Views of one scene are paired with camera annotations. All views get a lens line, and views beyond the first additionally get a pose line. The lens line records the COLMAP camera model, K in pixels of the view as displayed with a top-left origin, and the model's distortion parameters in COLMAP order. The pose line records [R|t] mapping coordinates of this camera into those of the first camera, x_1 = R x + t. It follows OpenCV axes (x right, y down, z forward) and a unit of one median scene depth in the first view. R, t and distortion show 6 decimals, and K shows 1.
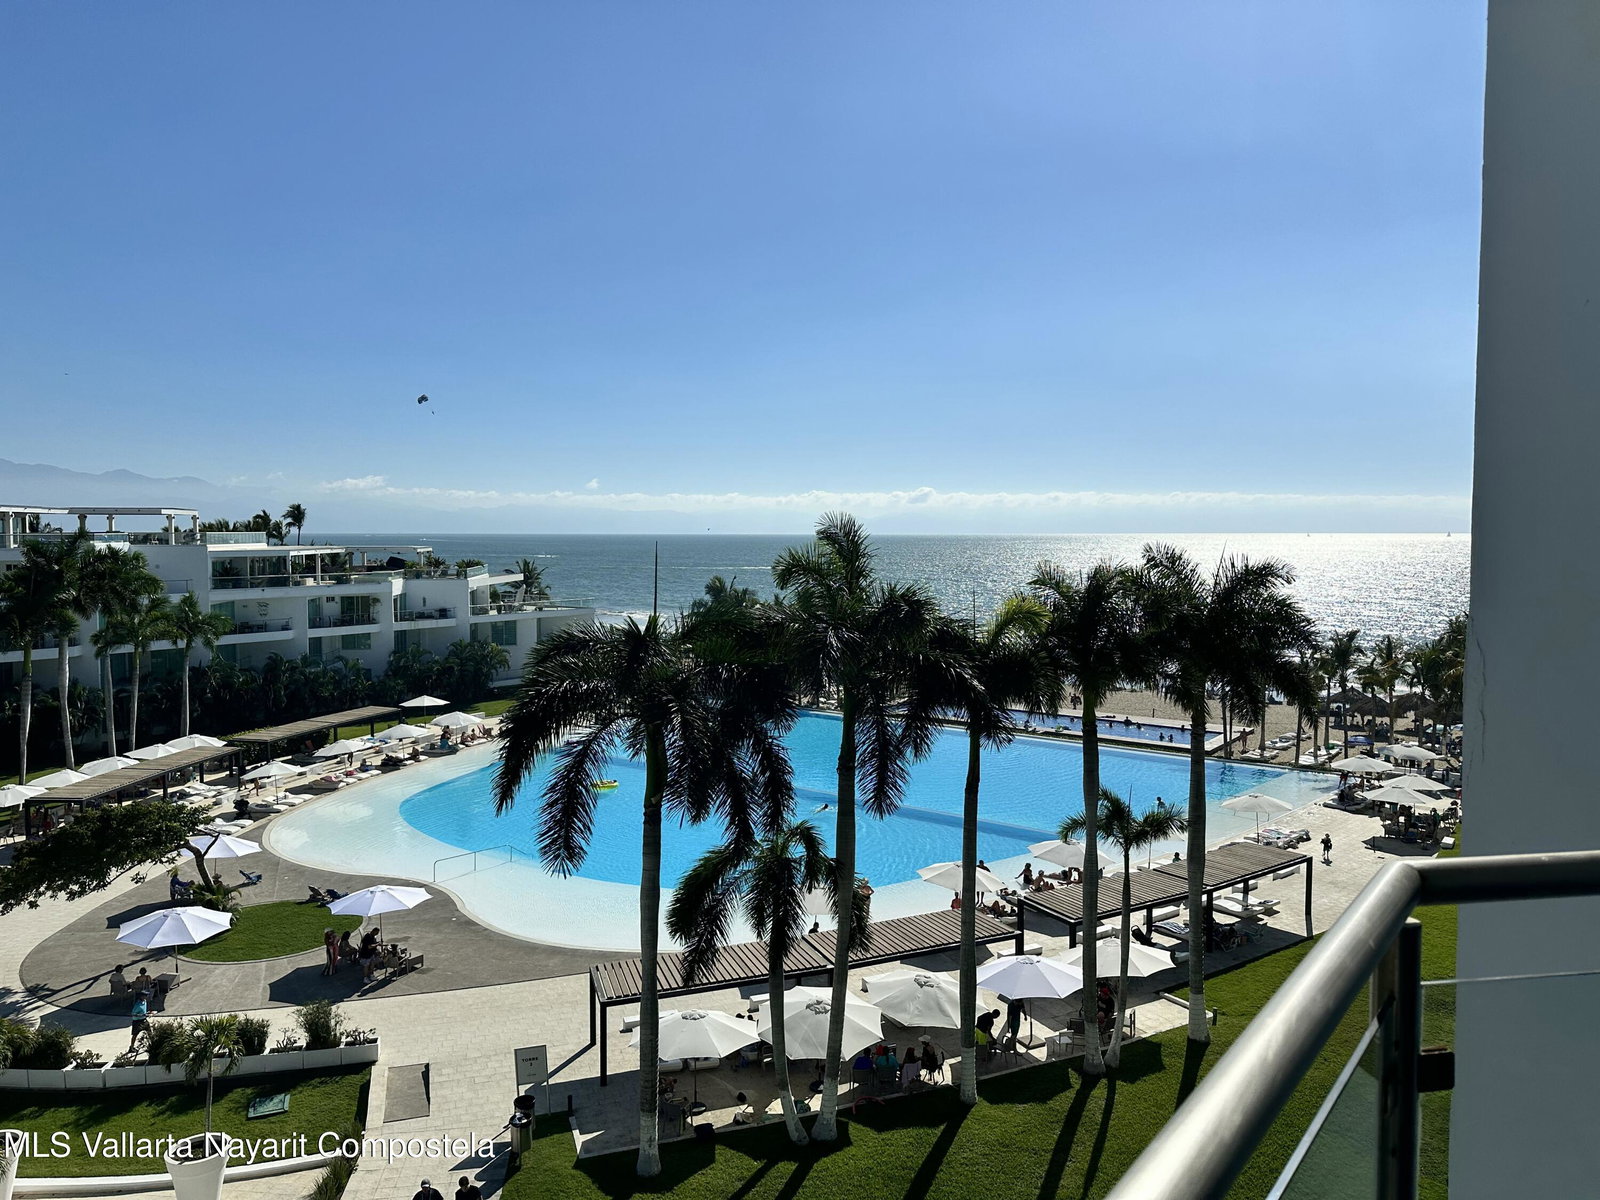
lens RADIAL K [[1110.5, 0, 802.6], [0, 1110.5, 573.6], [0, 0, 1]] dist [0.024287, -0.043603]
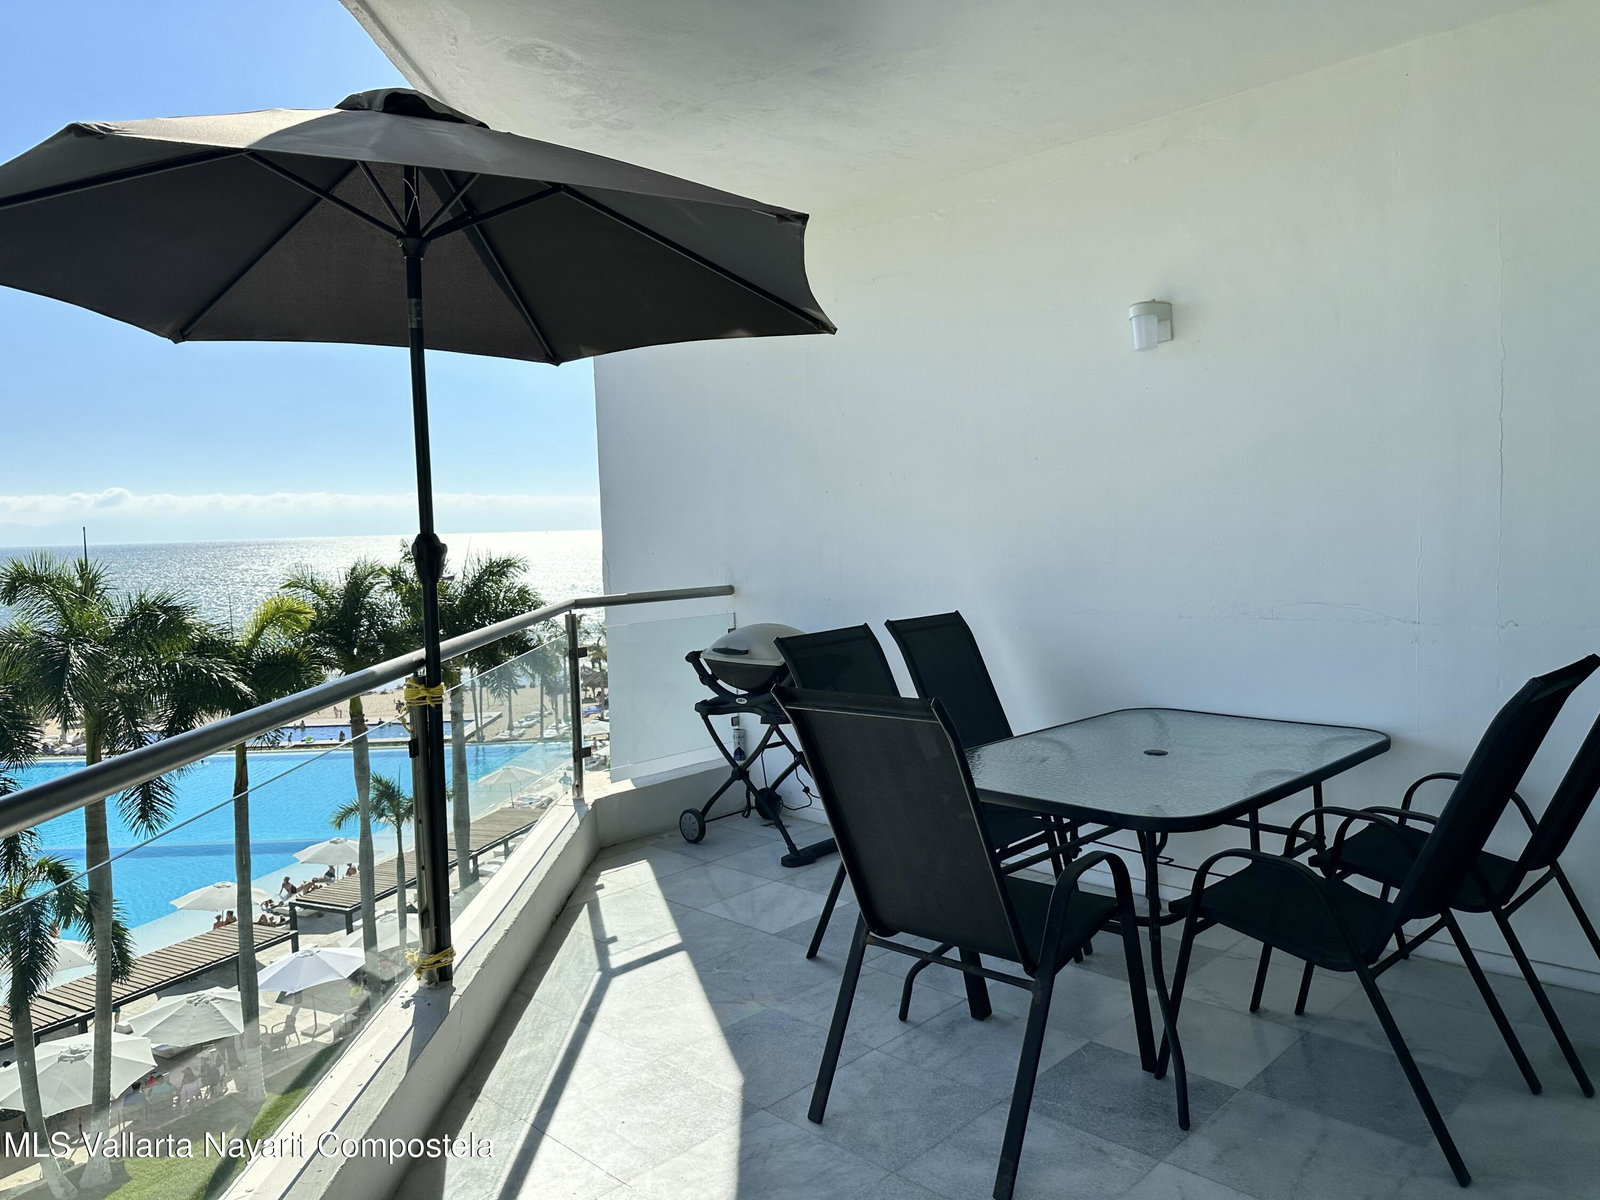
lens RADIAL K [[1110.5, 0, 823.9], [0, 1110.5, 585.3], [0, 0, 1]] dist [0.024287, -0.043603]
pose [[0.779607, -0.057513, 0.623622, -0.035126], [0.051339, 0.998292, 0.027887, 0.004451], [-0.624161, 0.010275, 0.781228, -0.074653]]
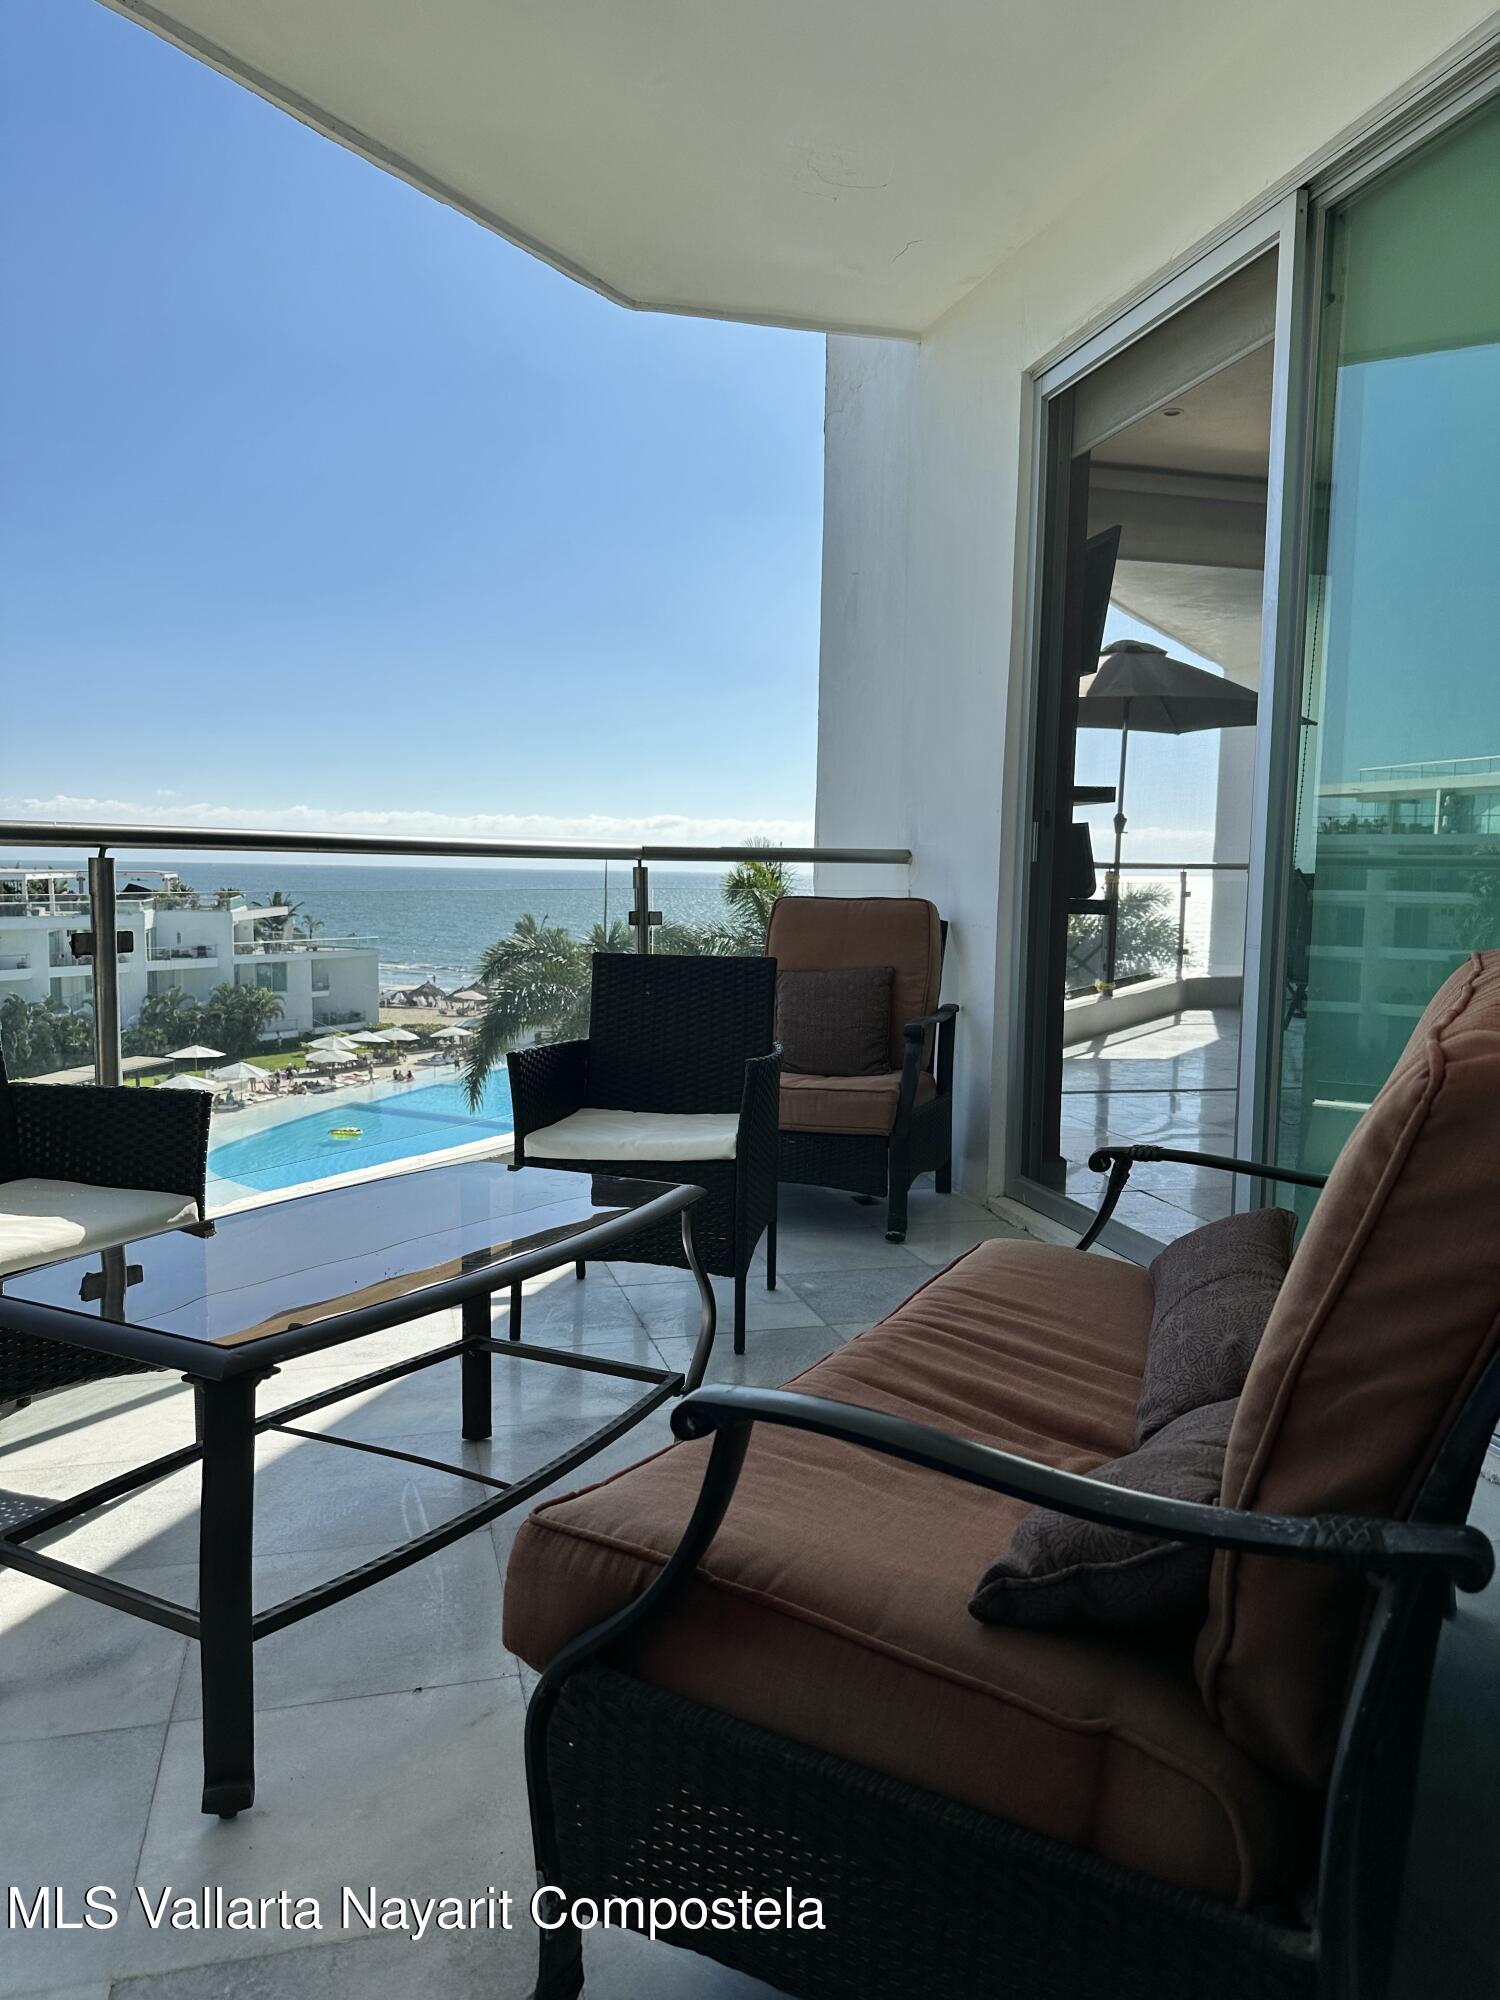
lens RADIAL K [[1388.2, 0, 755.1], [0, 1388.2, 987.2], [0, 0, 1]] dist [0.024287, -0.043603]
pose [[0.992236, 0.001760, 0.124356, -0.099229], [-0.007797, 0.998813, 0.048077, 0.021533], [-0.124124, -0.048673, 0.991072, -0.230523]]
